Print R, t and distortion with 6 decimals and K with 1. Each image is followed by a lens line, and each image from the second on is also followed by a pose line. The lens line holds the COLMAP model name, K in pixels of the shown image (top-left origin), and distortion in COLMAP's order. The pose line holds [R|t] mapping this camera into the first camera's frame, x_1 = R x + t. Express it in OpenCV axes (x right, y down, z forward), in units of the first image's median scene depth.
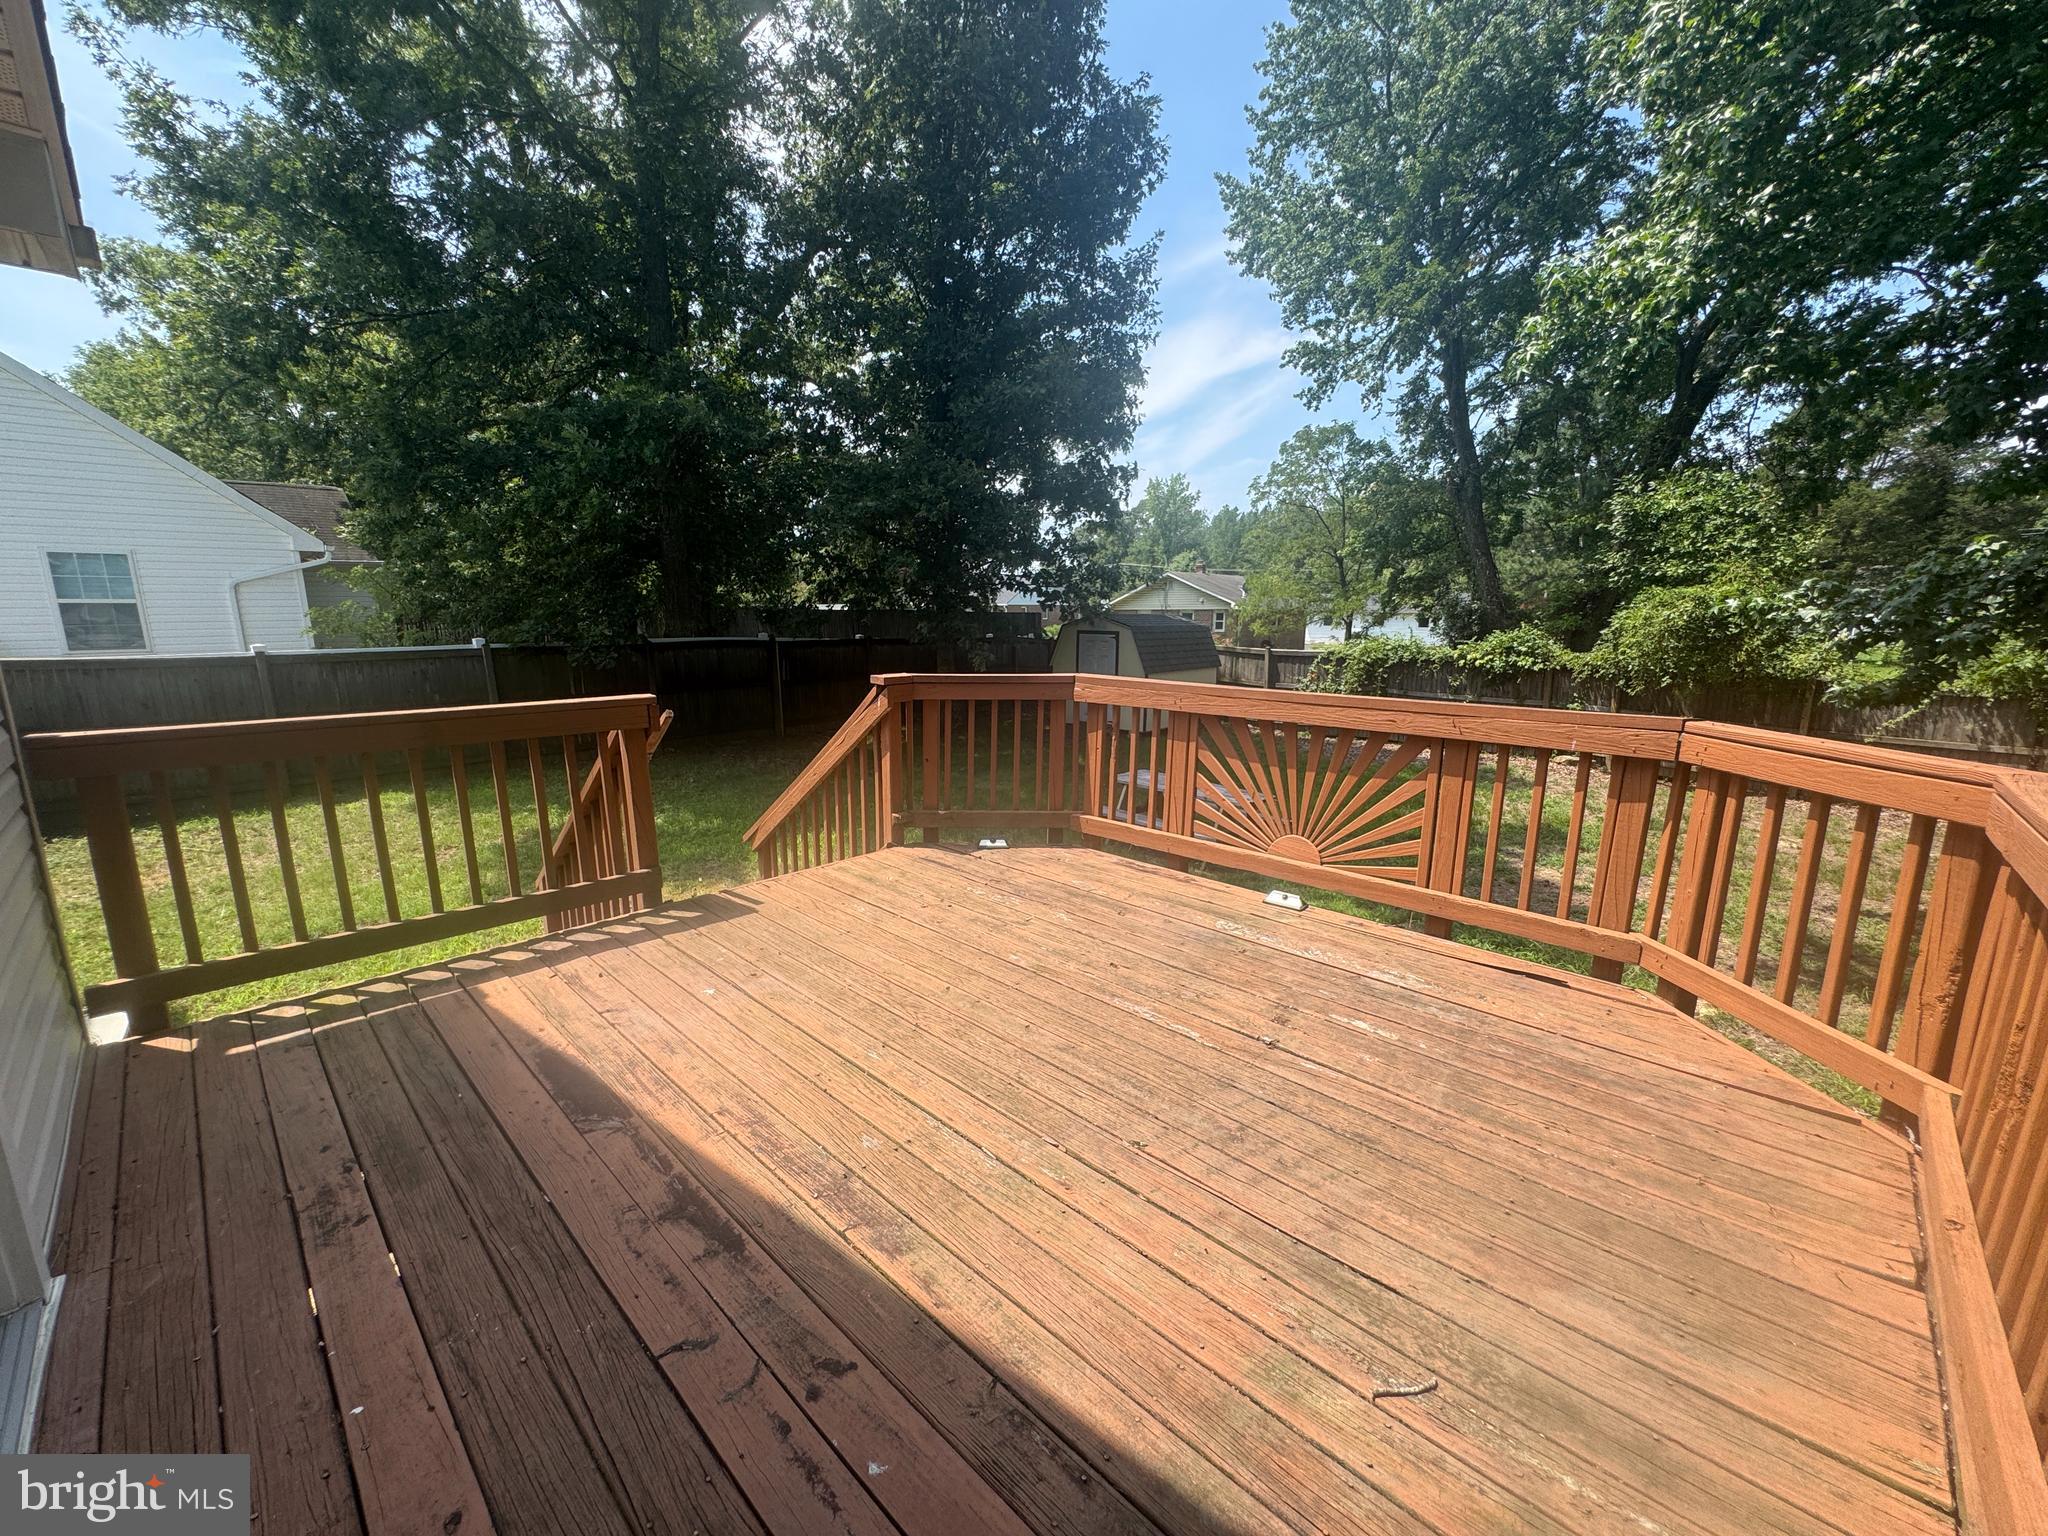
lens RADIAL K [[823.5, 0, 1024.0], [0, 823.5, 768.0], [0, 0, 1]] dist [0.000441, -0.001063]
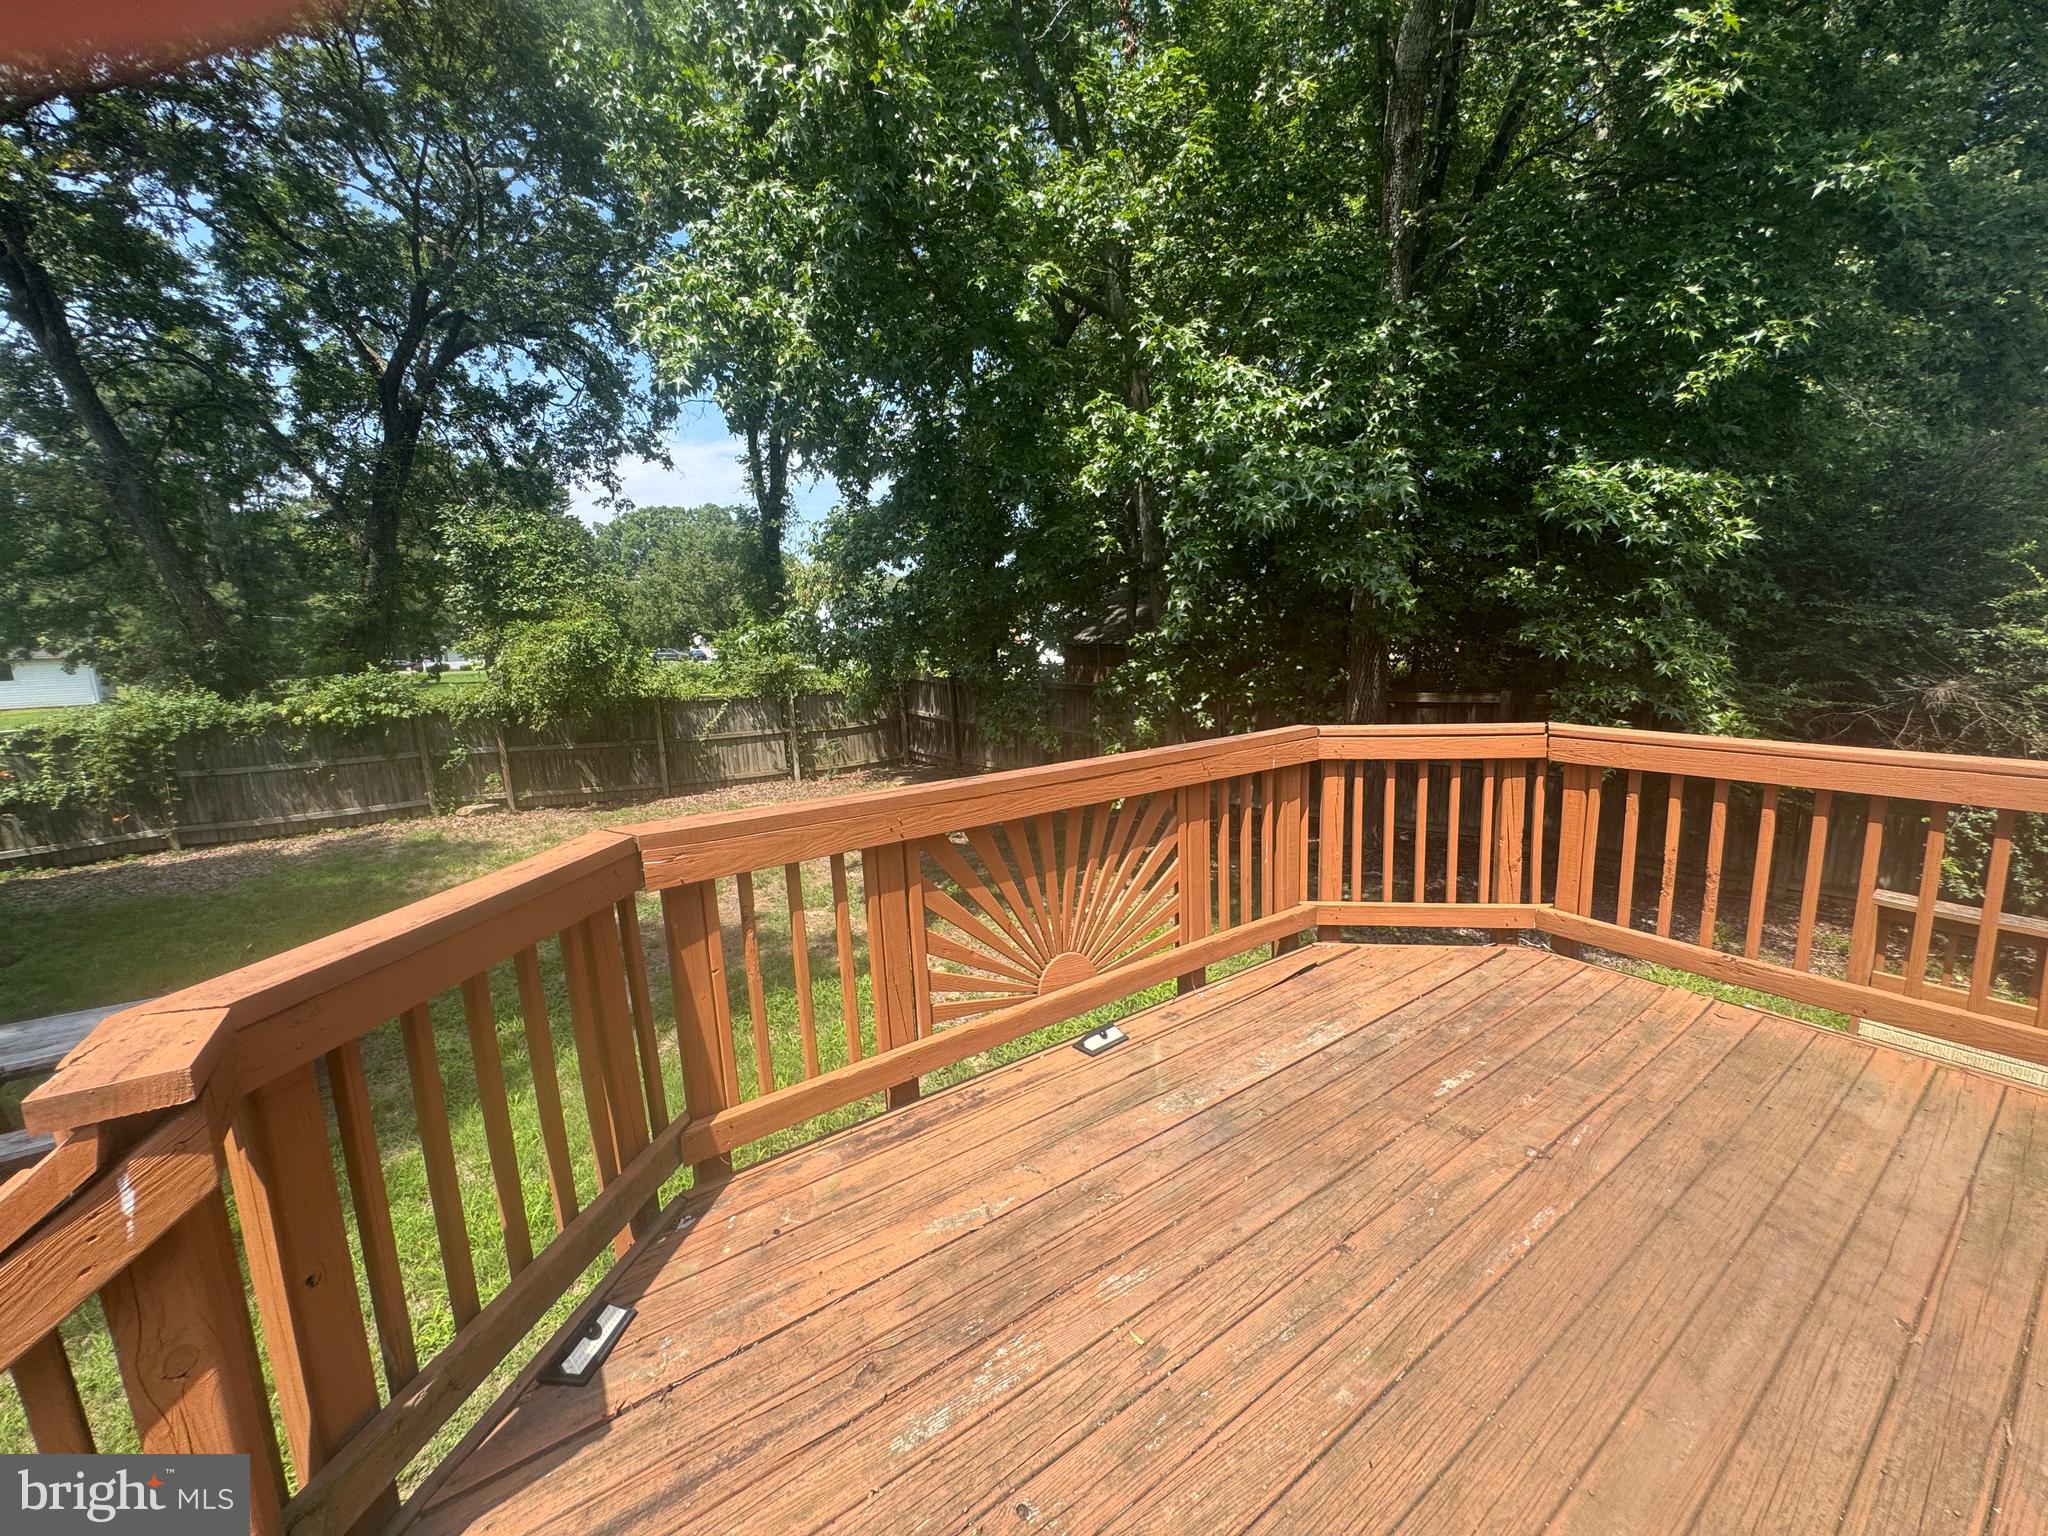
lens RADIAL K [[822.0, 0, 1024.0], [0, 822.0, 768.0], [0, 0, 1]] dist [-0.003217, -0.000656]
pose [[0.183071, -0.179574, 0.966560, -0.050423], [0.215794, 0.966538, 0.138697, -0.026334], [-0.959123, 0.183186, 0.215696, 0.115369]]
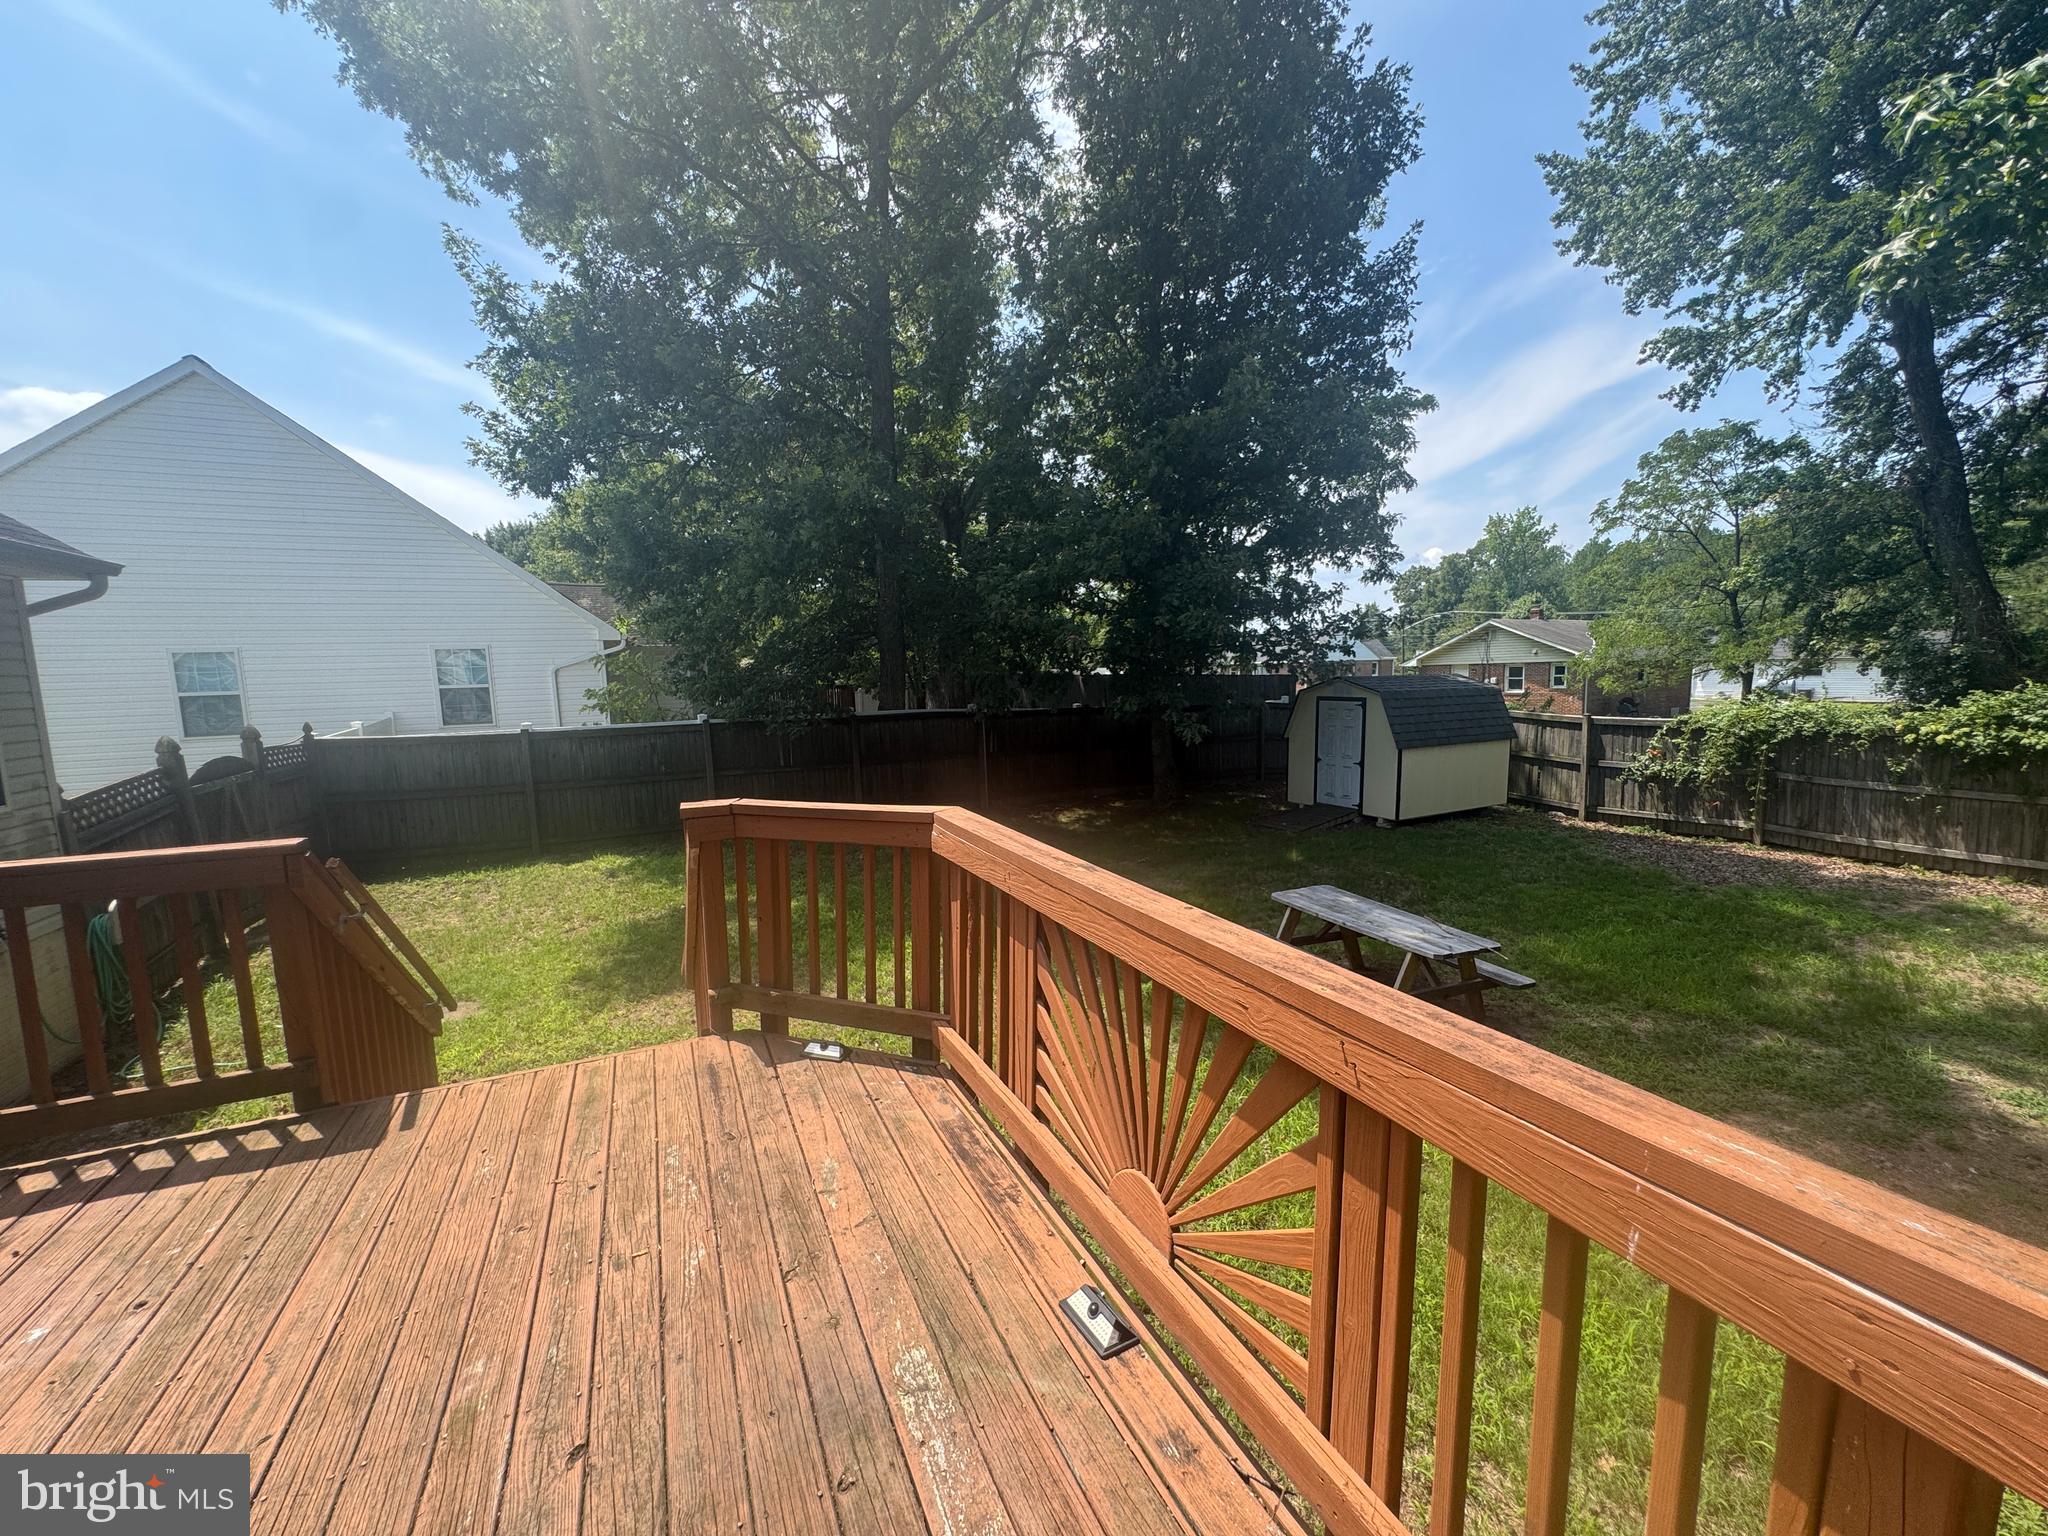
lens RADIAL K [[823.5, 0, 1024.0], [0, 823.5, 768.0], [0, 0, 1]] dist [0.000441, -0.001063]
pose [[0.930802, 0.018379, -0.365063, 0.060248], [-0.043831, 0.997141, -0.061557, -0.017788], [0.362887, 0.073299, 0.928946, 0.067476]]
